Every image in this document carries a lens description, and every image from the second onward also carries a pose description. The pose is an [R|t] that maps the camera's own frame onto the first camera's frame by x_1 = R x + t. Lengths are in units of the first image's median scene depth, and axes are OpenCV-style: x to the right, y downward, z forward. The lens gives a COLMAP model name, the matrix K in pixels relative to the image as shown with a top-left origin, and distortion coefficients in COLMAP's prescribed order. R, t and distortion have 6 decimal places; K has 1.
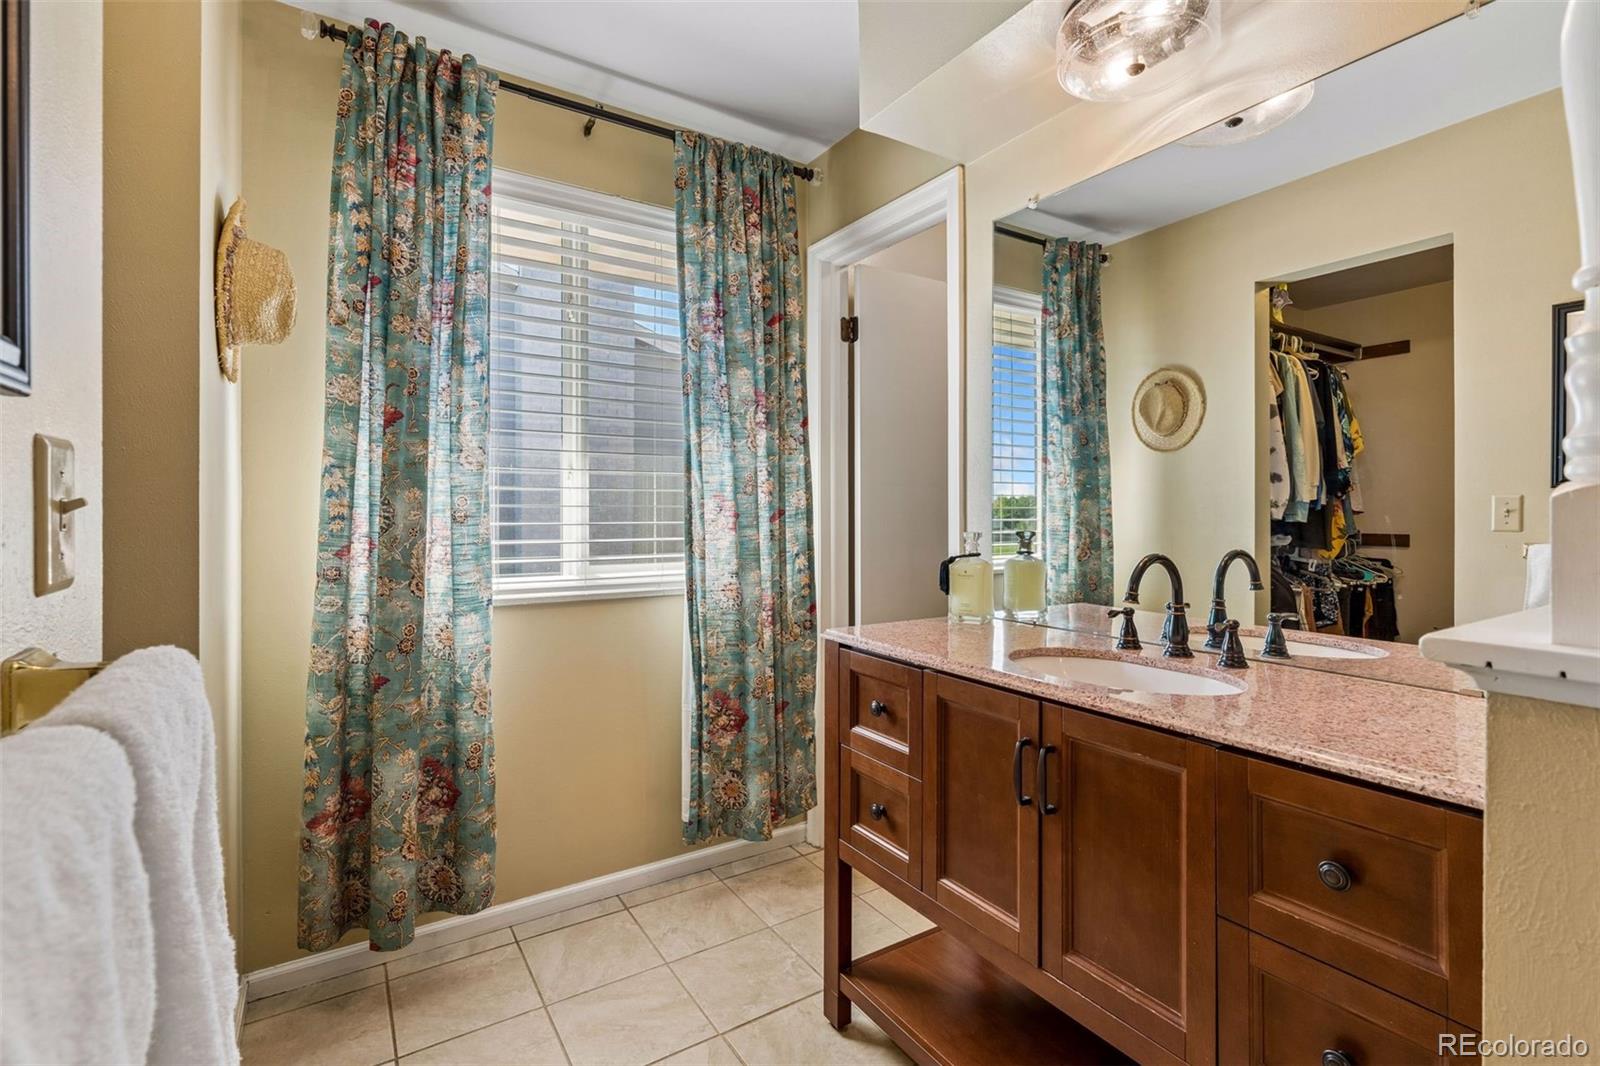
lens RADIAL K [[742.0, 0, 811.6], [0, 742.0, 511.8], [0, 0, 1]] dist [-0.000747, 0.000008]
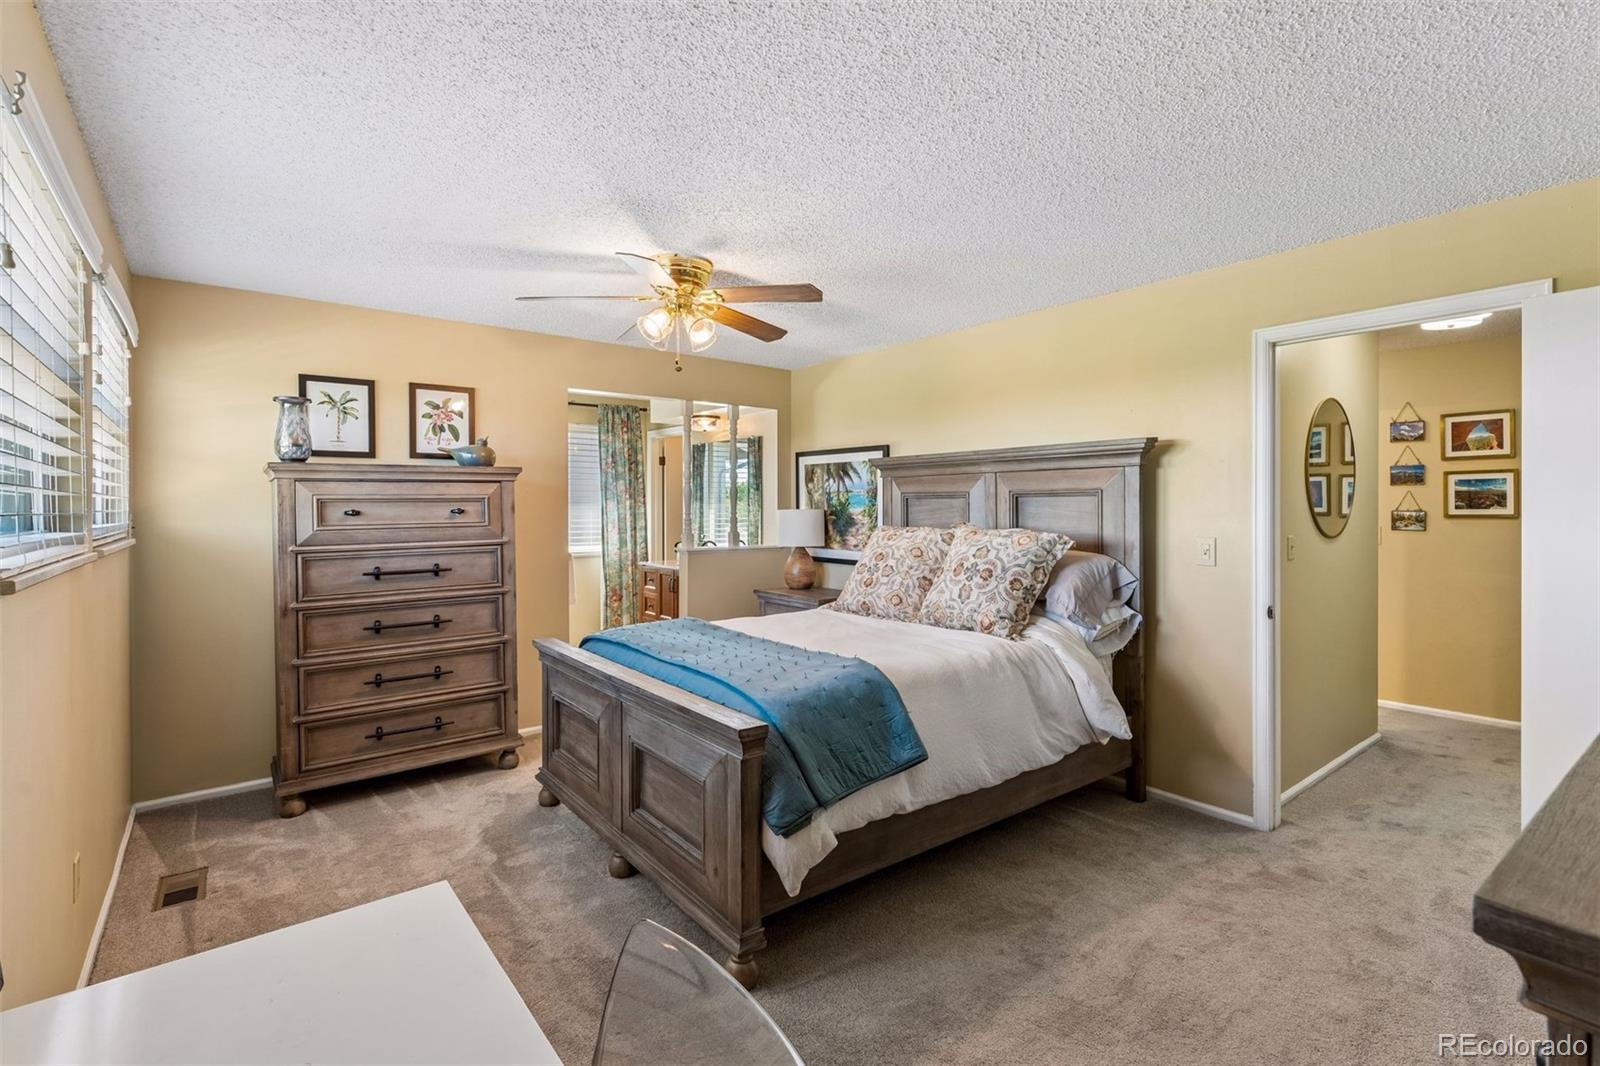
lens RADIAL K [[742.0, 0, 794.1], [0, 742.0, 516.5], [0, 0, 1]] dist [-0.000747, 0.000008]
pose [[0.996676, 0.000887, 0.081459, 0.373153], [-0.002055, 0.999896, 0.014251, -0.094635], [-0.081438, -0.014371, 0.996575, -2.121963]]
